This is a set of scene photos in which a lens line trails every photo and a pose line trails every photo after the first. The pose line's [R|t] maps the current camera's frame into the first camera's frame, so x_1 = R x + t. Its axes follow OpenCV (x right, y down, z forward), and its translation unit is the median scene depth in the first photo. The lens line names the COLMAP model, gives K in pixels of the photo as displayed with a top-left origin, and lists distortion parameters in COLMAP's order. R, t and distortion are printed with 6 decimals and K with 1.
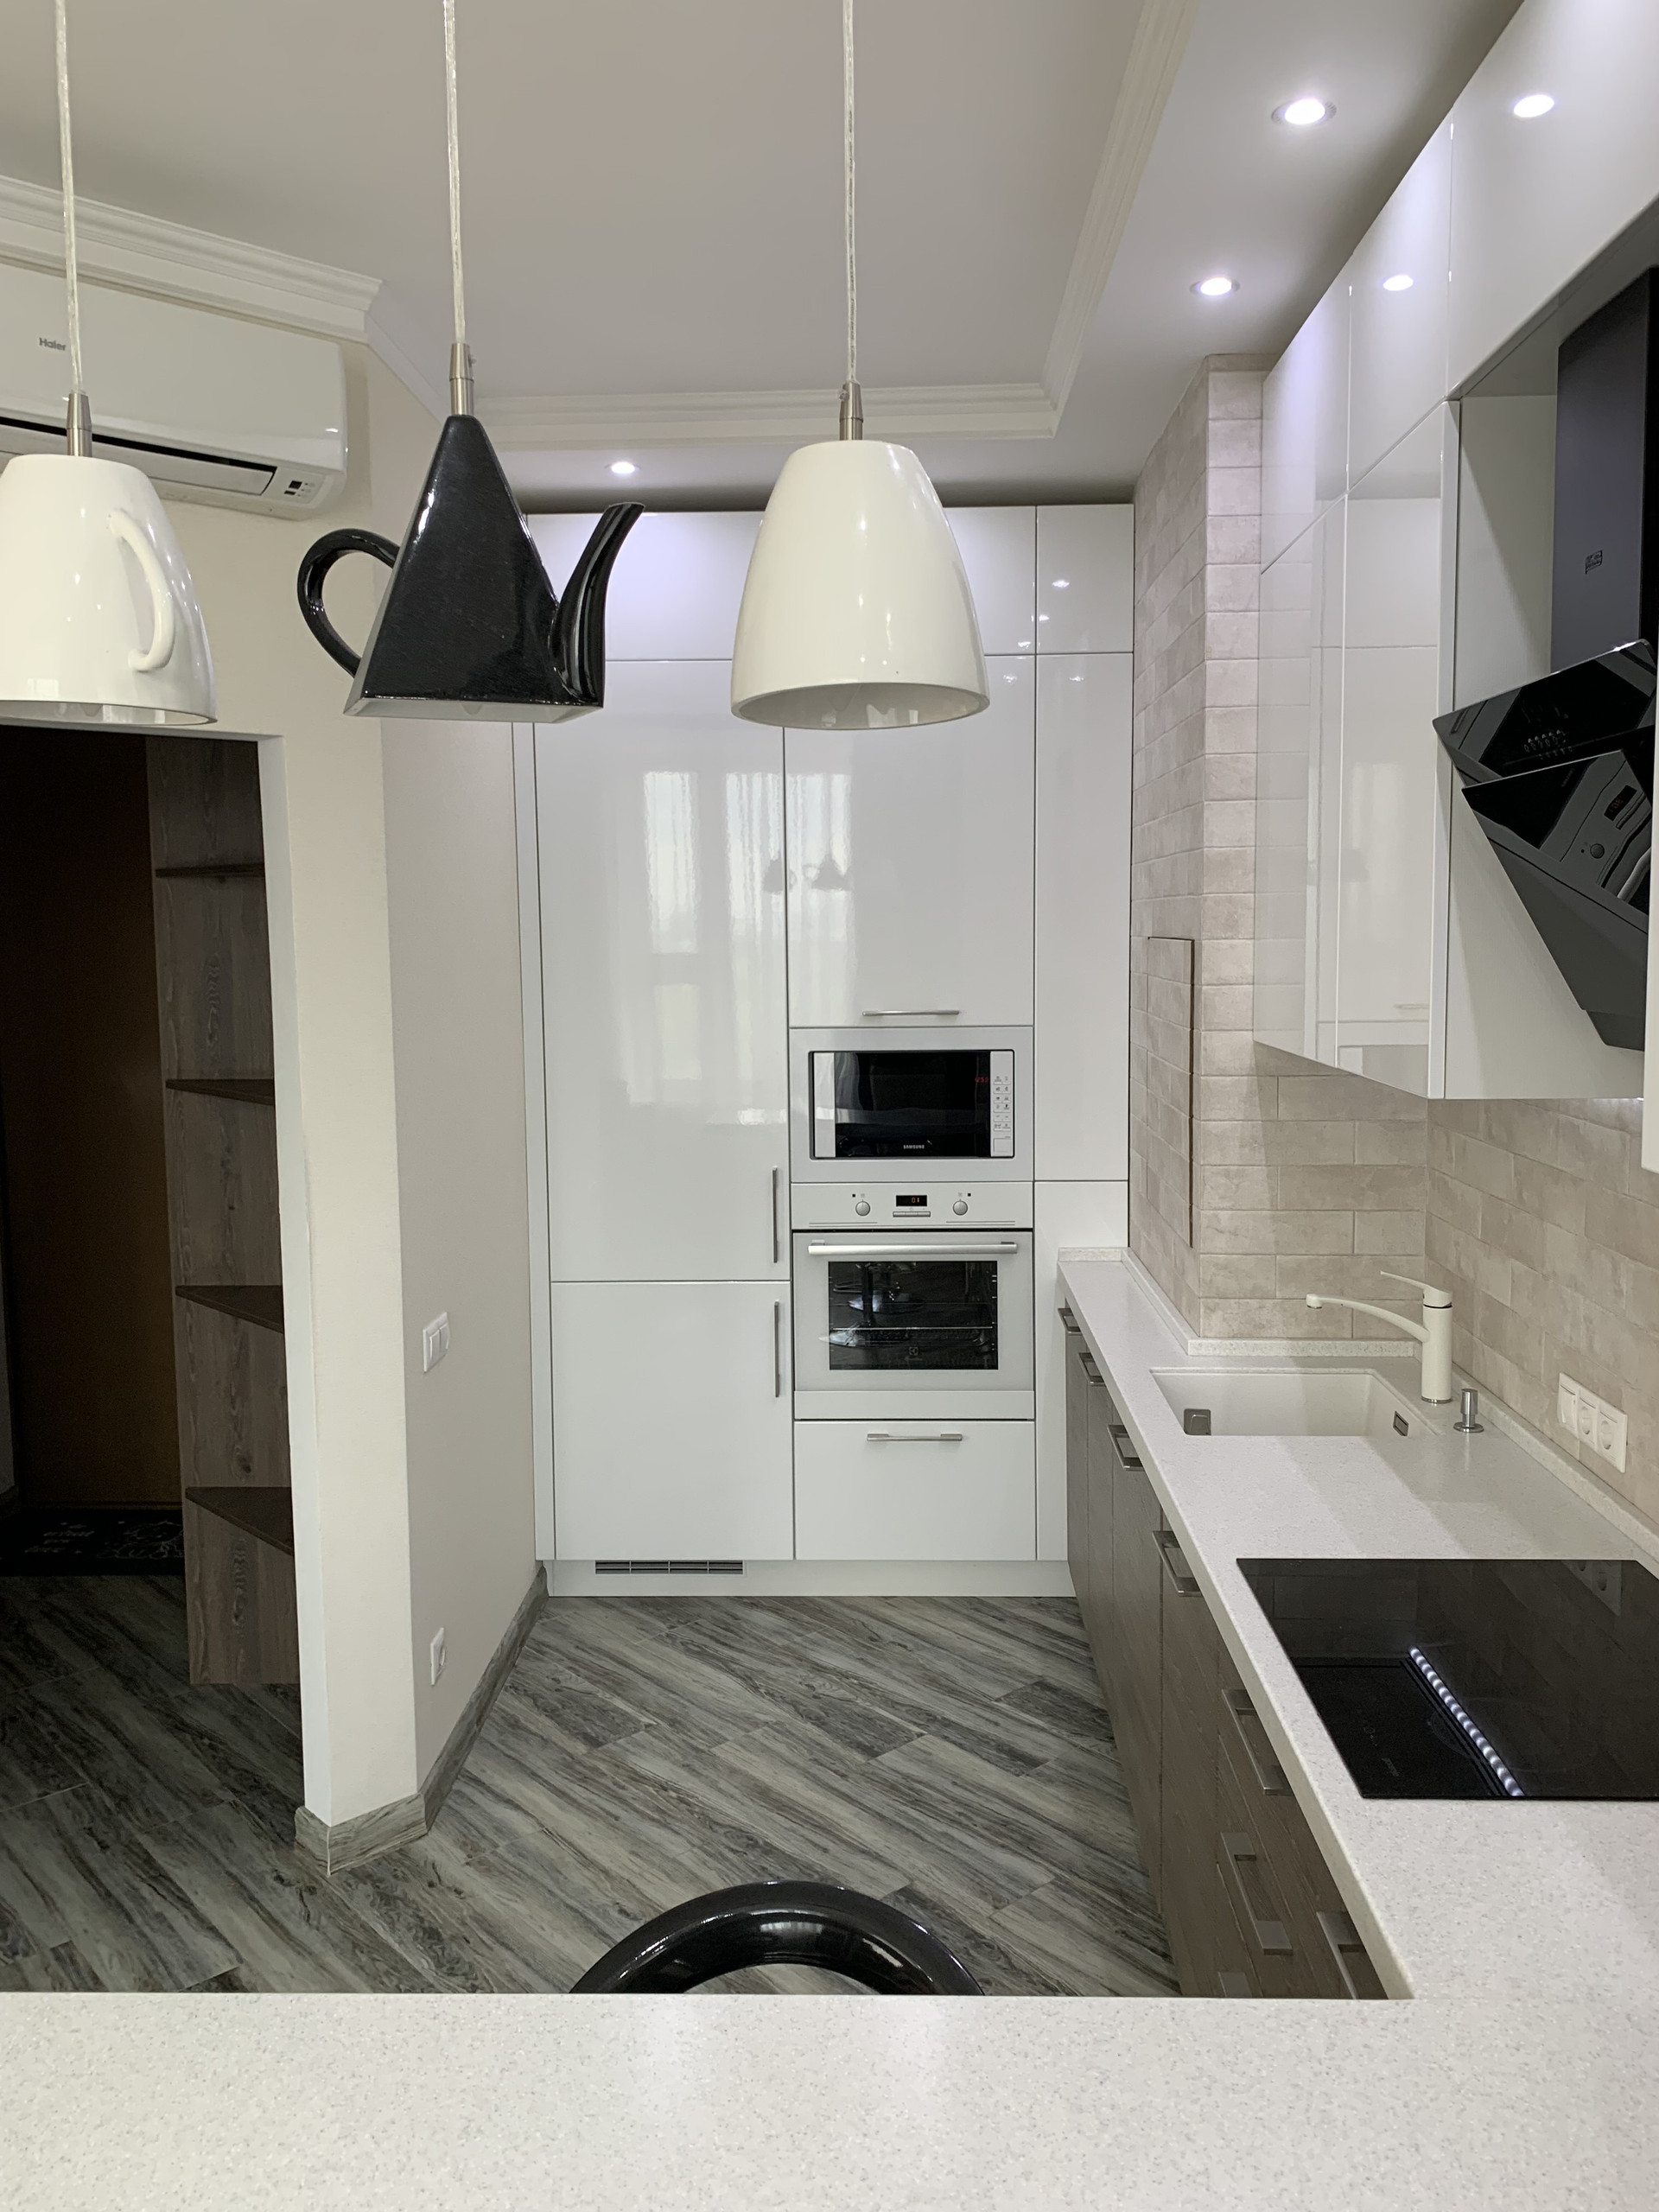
lens RADIAL K [[1683.1, 0, 835.1], [0, 1683.1, 1065.3], [0, 0, 1]] dist [0.007545, -0.009908]
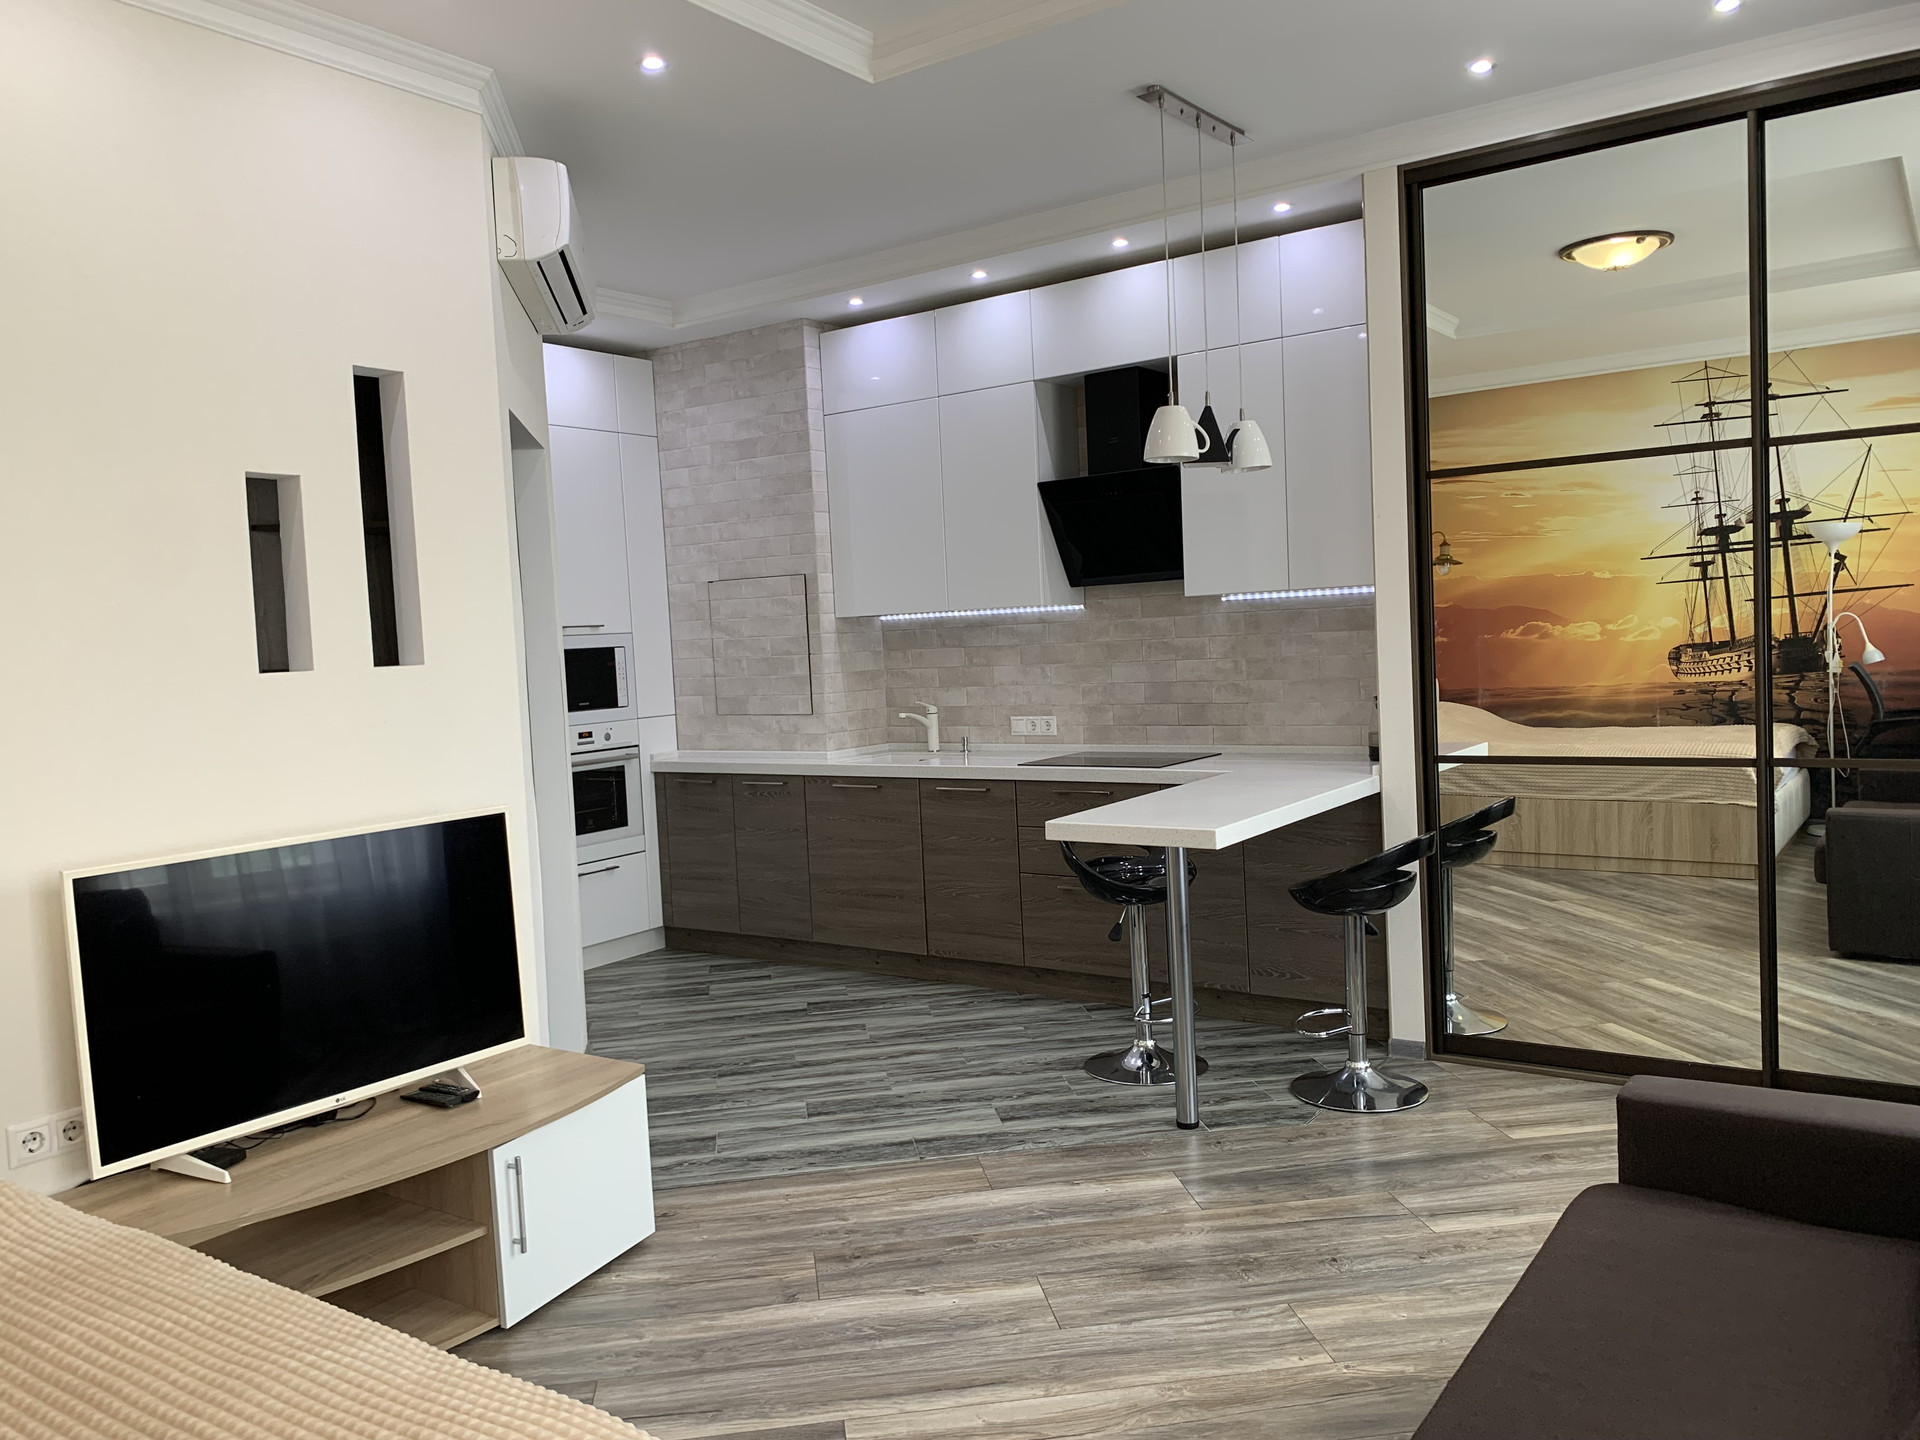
lens RADIAL K [[1423.6, 0, 940.8], [0, 1423.6, 736.2], [0, 0, 1]] dist [0.001298, -0.011138]
pose [[0.549564, -0.074045, 0.832164, -1.232023], [0.114561, 0.993335, 0.012730, 0.130873], [-0.827560, 0.088338, 0.554383, -0.167687]]
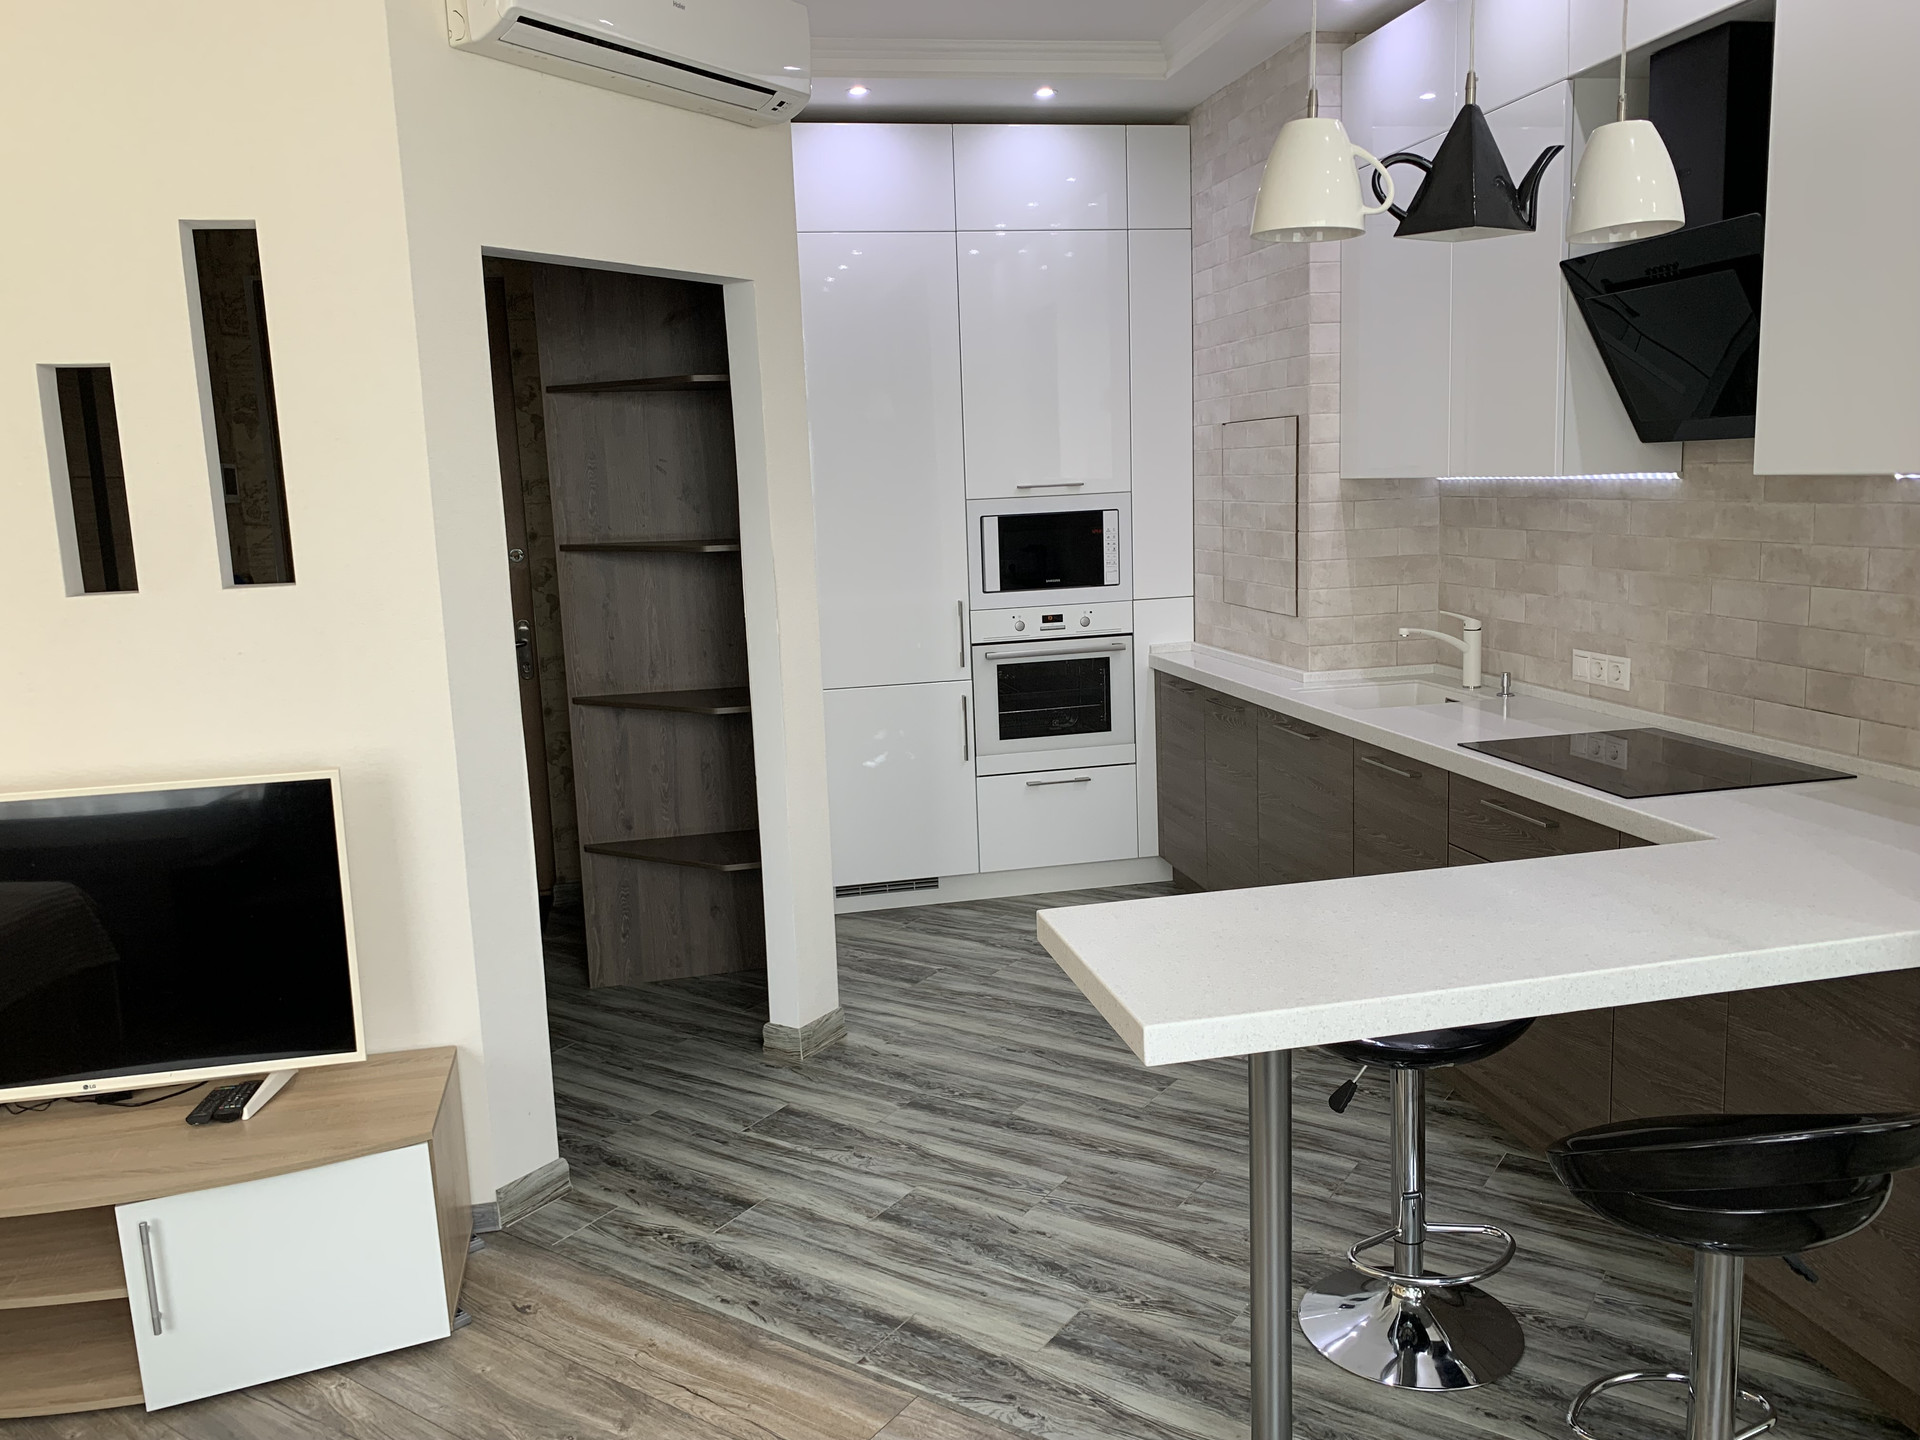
lens RADIAL K [[1423.6, 0, 940.8], [0, 1423.6, 736.2], [0, 0, 1]] dist [0.001298, -0.011138]
pose [[0.970644, -0.070426, 0.229980, -0.417757], [0.050465, 0.994520, 0.091558, 0.079847], [-0.235168, -0.077264, 0.968879, -0.212609]]
